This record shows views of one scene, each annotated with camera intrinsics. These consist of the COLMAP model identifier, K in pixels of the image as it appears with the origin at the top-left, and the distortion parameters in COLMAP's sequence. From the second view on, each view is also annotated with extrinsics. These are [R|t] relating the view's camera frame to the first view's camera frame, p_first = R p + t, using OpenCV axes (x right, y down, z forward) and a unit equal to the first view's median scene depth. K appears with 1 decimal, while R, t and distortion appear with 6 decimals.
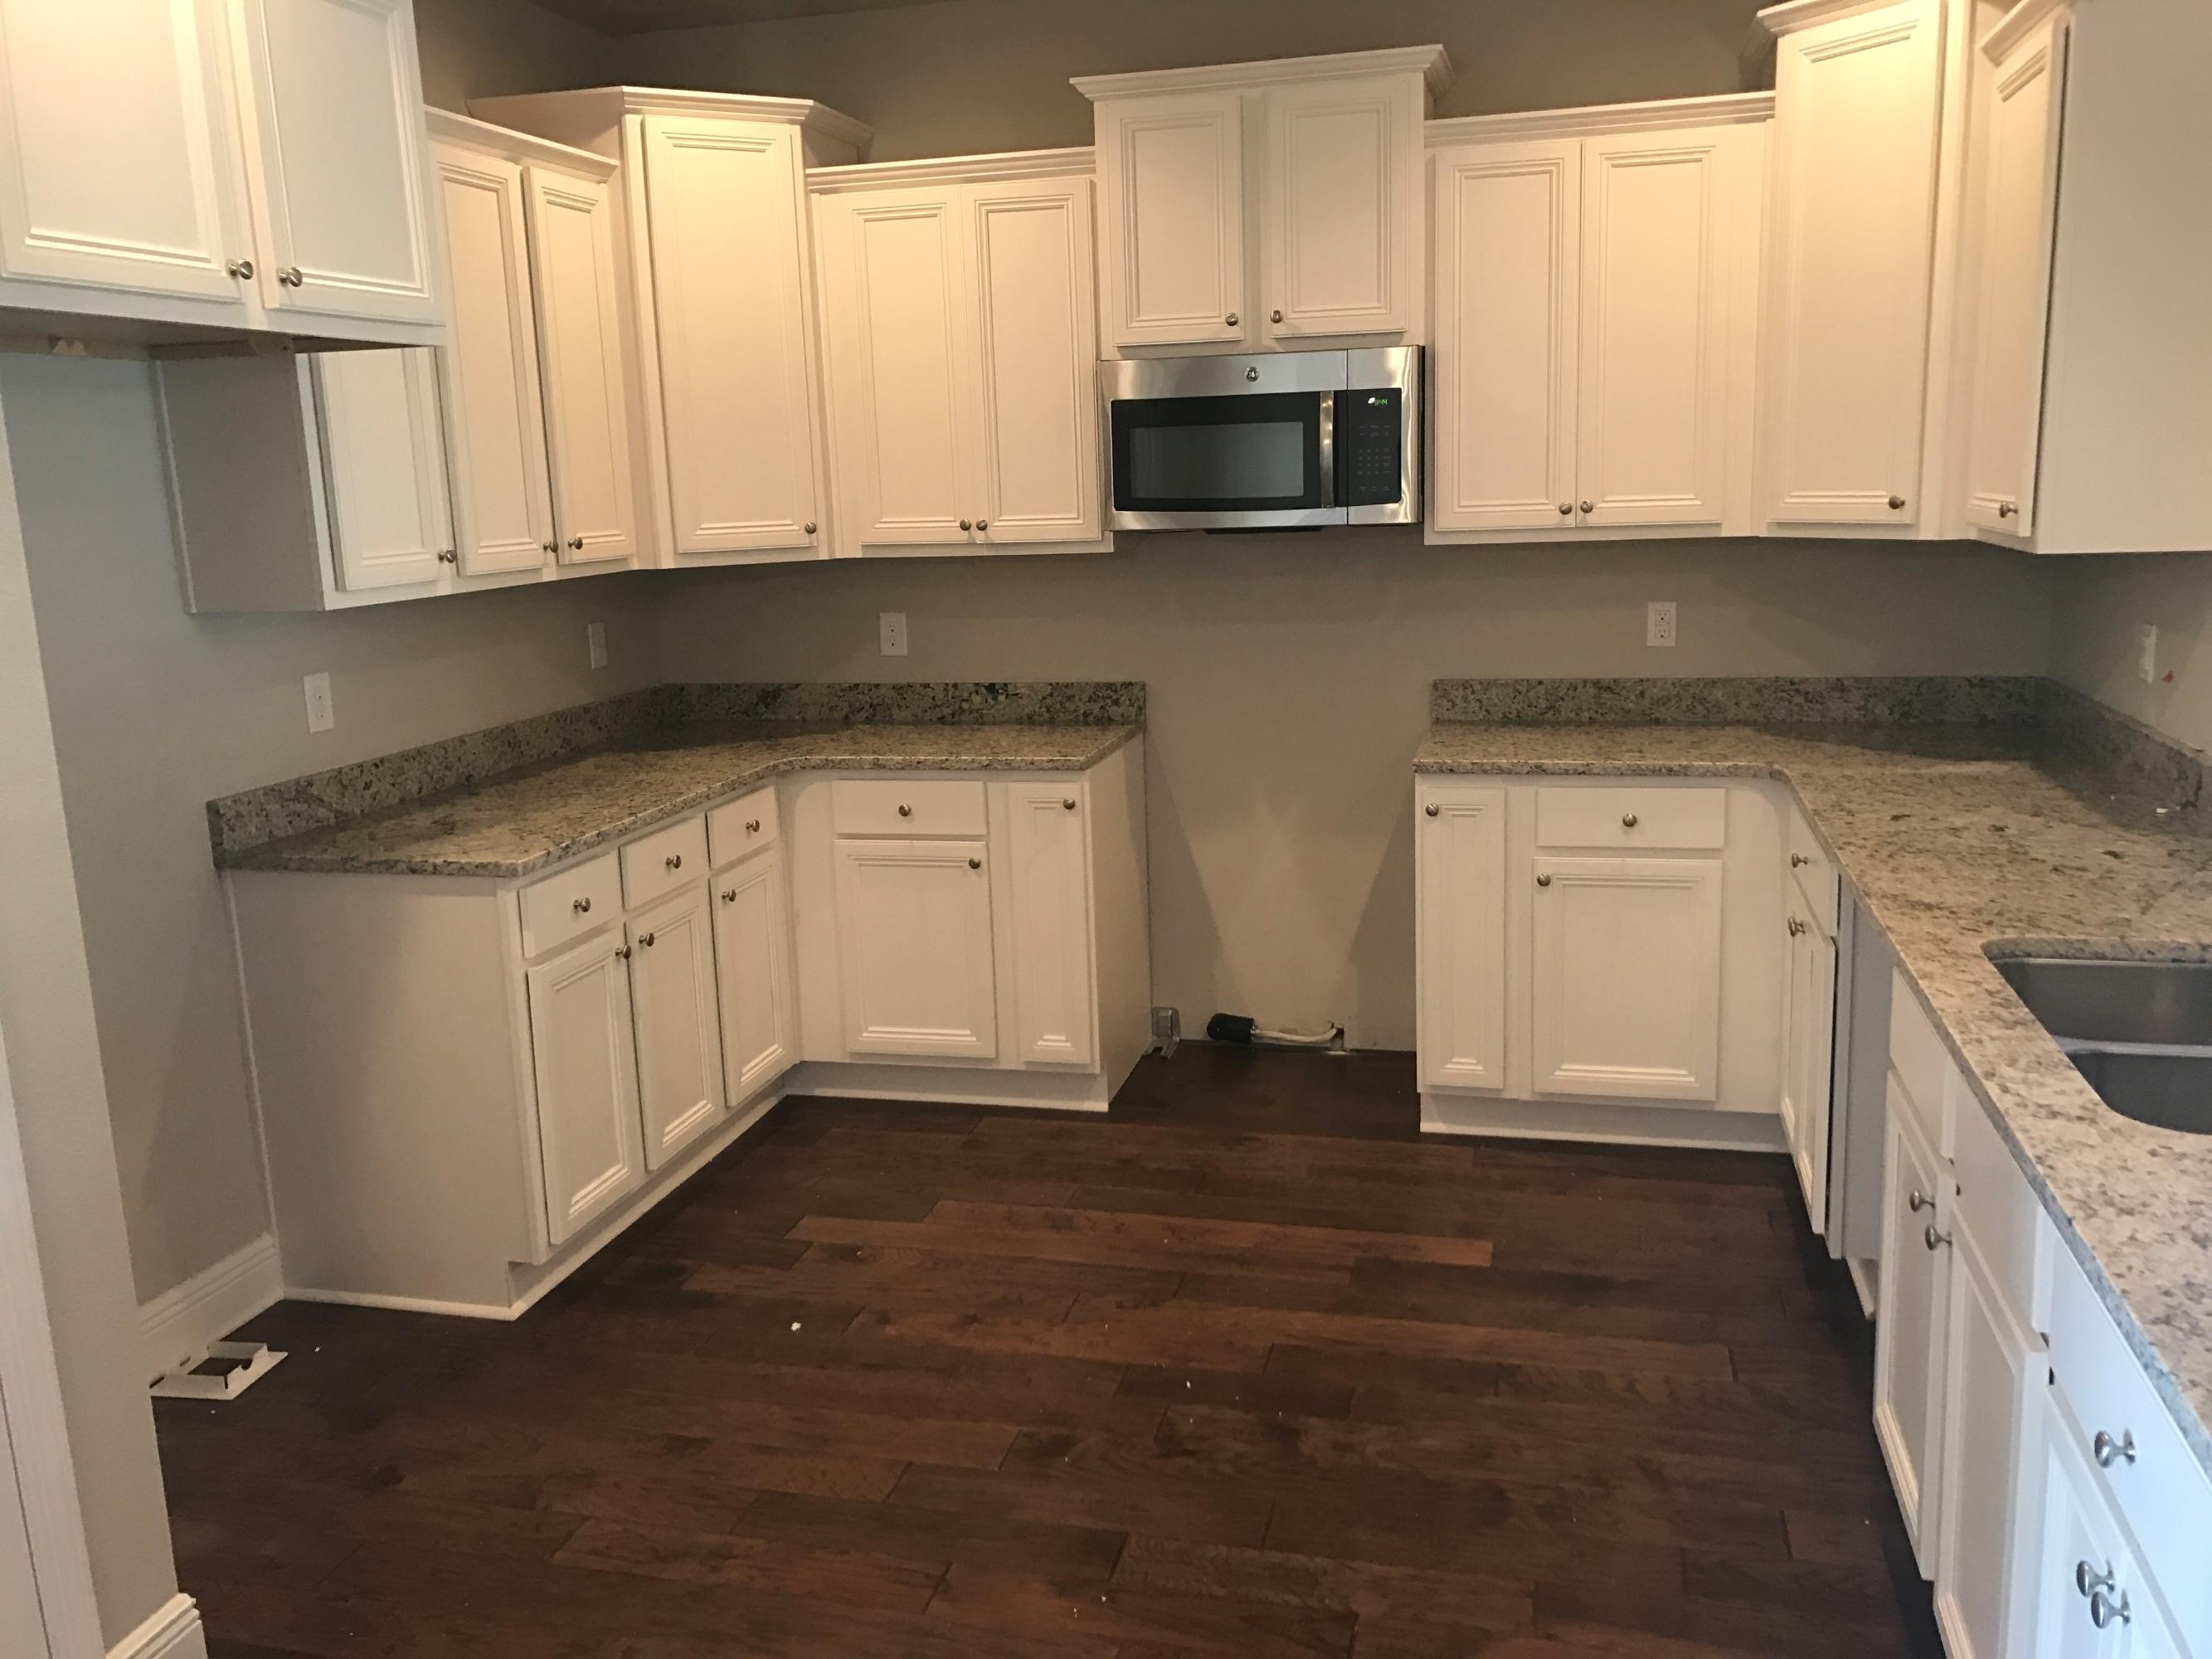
lens RADIAL K [[1844.5, 0, 1104.3], [0, 1844.5, 828.0], [0, 0, 1]] dist [0.077926, -0.086598]
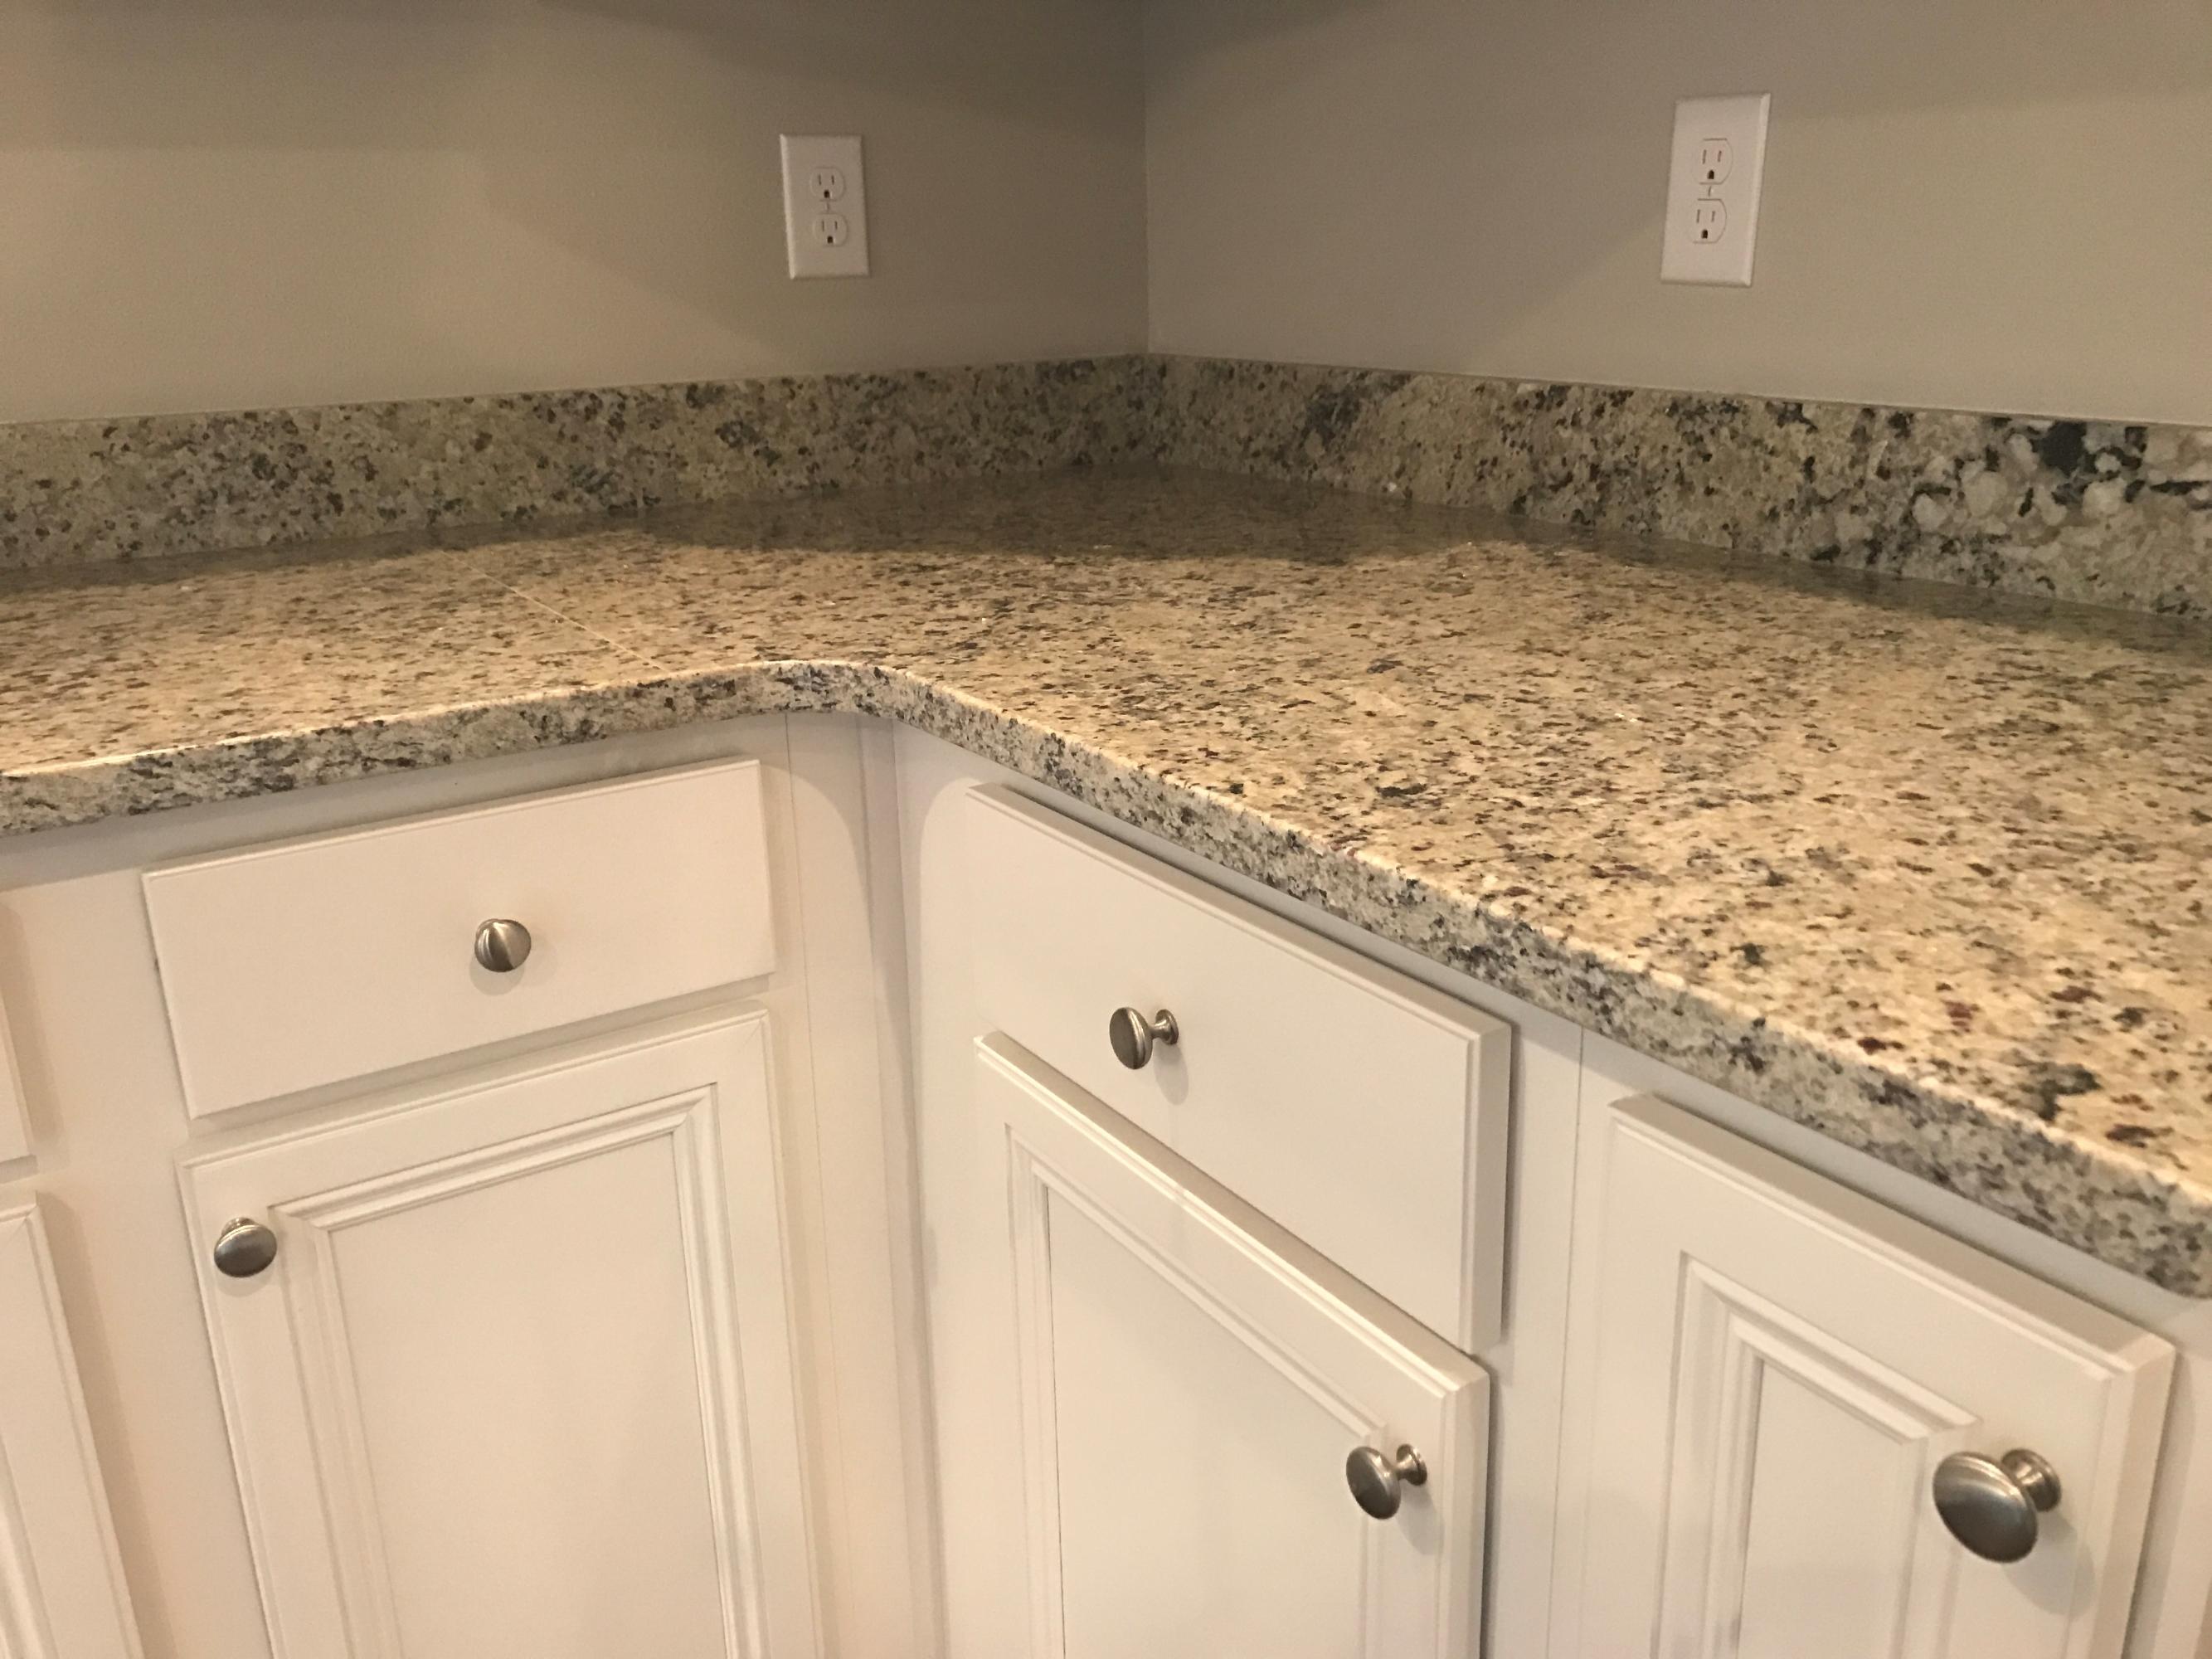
lens RADIAL K [[1844.5, 0, 1099.2], [0, 1844.5, 818.0], [0, 0, 1]] dist [0.077926, -0.086598]
pose [[0.730494, 0.225624, -0.644571, 0.006325], [-0.133122, 0.972786, 0.189644, -0.059455], [0.669818, -0.052728, 0.740651, 0.754538]]
